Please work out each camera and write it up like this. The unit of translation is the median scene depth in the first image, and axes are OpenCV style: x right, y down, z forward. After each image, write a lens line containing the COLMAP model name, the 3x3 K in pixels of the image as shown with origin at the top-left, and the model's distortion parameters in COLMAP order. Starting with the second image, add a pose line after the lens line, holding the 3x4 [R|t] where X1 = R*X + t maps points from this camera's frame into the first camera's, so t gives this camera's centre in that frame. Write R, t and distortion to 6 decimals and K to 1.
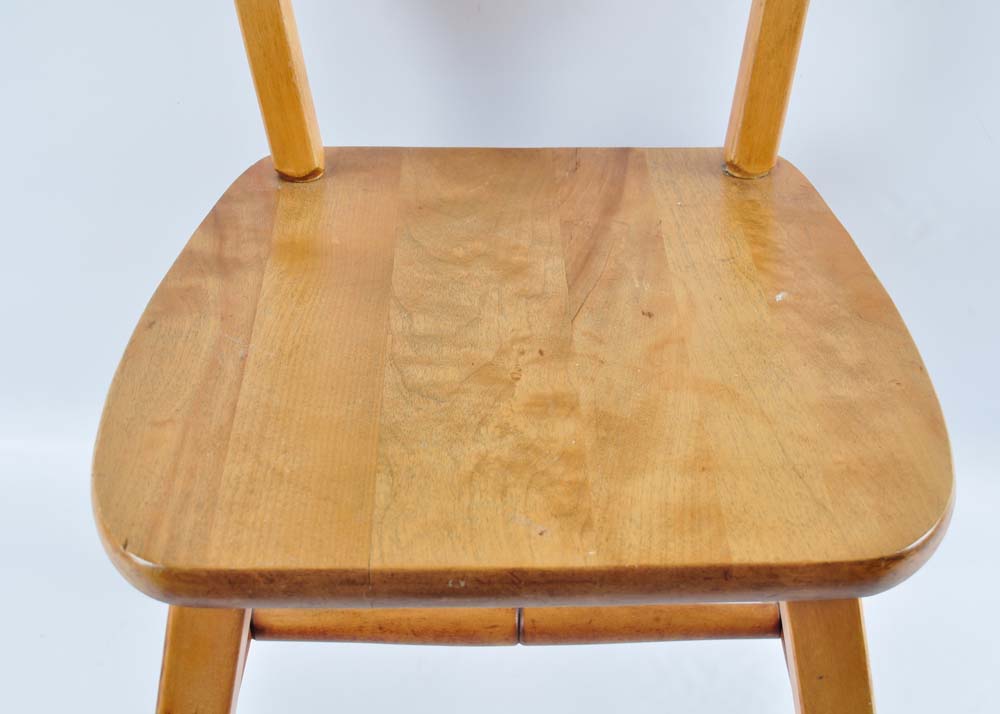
lens RADIAL K [[1514.7, 0, 509.5], [0, 1514.7, 361.2], [0, 0, 1]] dist [-0.040589, 0.000000]
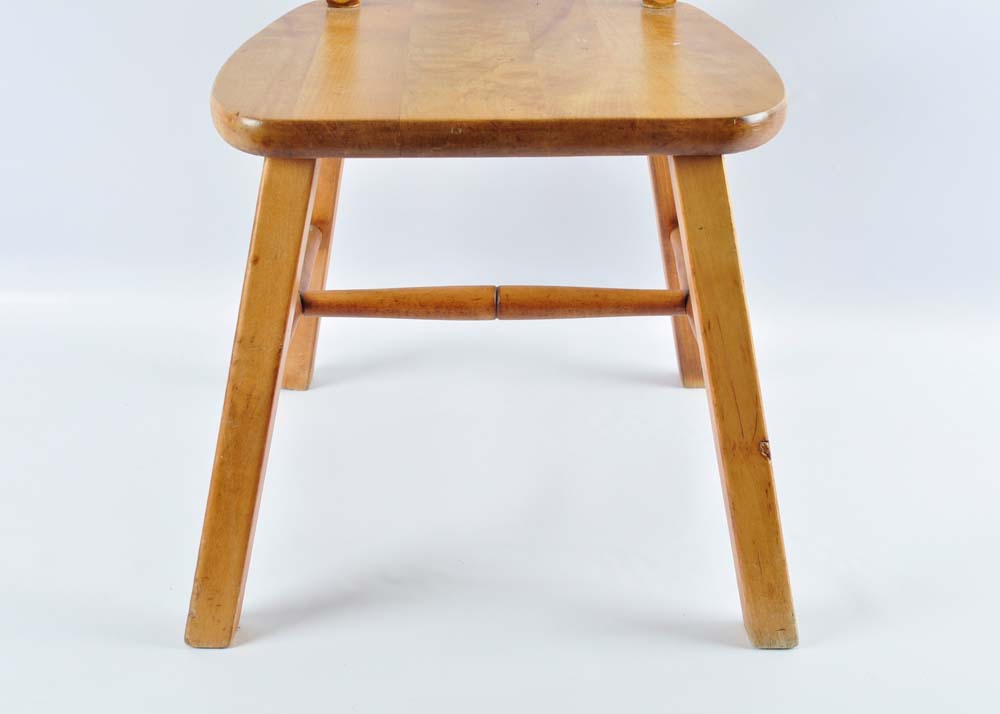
lens RADIAL K [[1440.7, 0, 504.3], [0, 1440.7, 360.0], [0, 0, 1]] dist [-0.031884, 0.000000]
pose [[0.999926, 0.002814, 0.011830, -0.002516], [-0.000768, 0.985526, -0.169521, 0.528459], [-0.012136, 0.169499, 0.985456, -0.334147]]
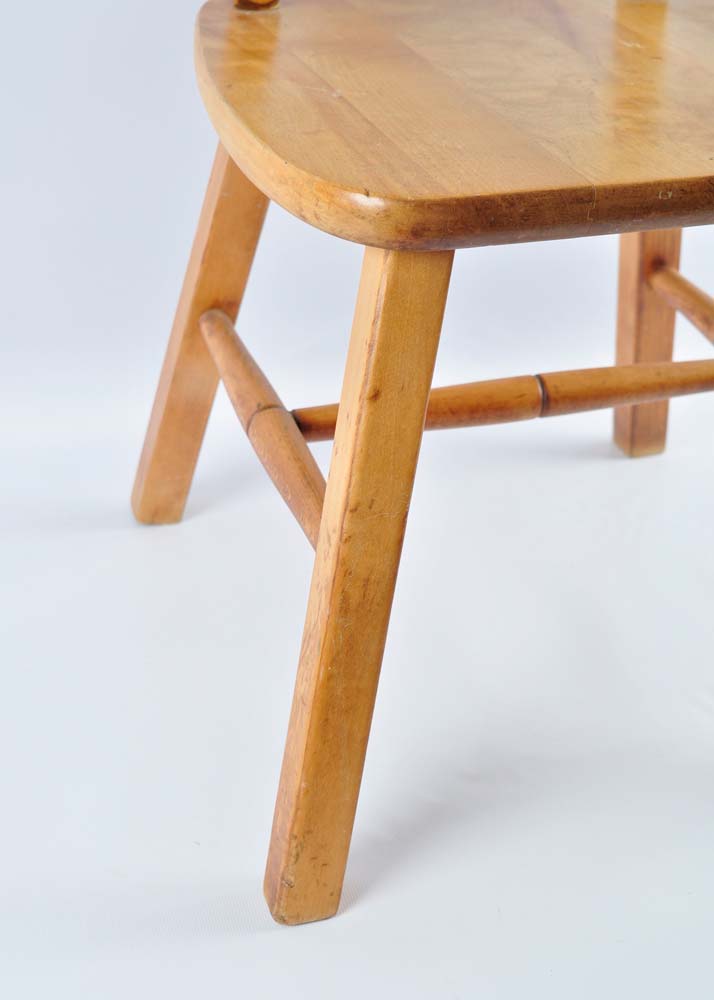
lens RADIAL K [[1625.8, 0, 355.5], [0, 1625.8, 498.5], [0, 0, 1]] dist [-0.014557, 0.000000]
pose [[0.949444, -0.126288, 0.287416, -0.531775], [0.148616, 0.987242, -0.057151, 0.342771], [-0.276531, 0.096977, 0.956099, -0.052506]]
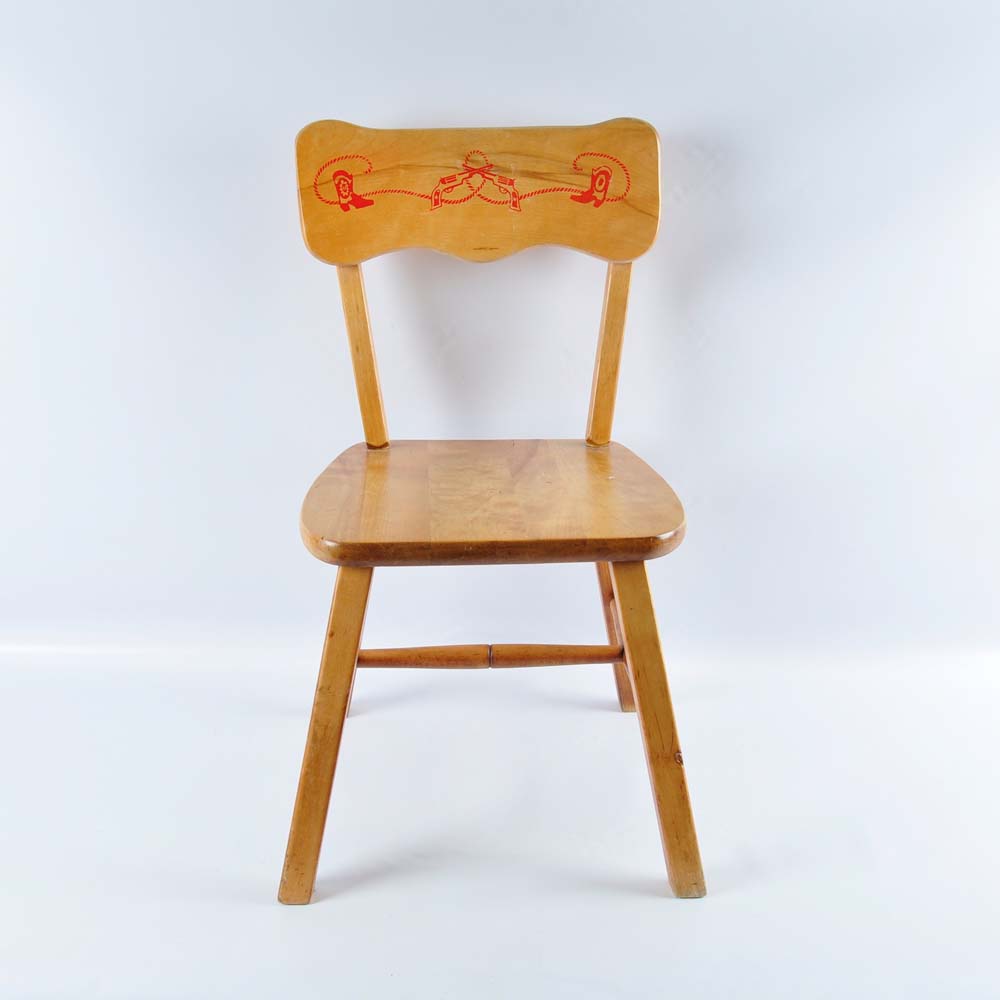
lens RADIAL K [[1260.4, 0, 489.7], [0, 1260.4, 495.9], [0, 0, 1]] dist [-0.094051, 0.000000]
pose [[0.999356, -0.007161, 0.035157, -0.058906], [0.017593, 0.951799, -0.306219, 0.561669], [-0.031270, 0.306640, 0.951312, -0.727166]]
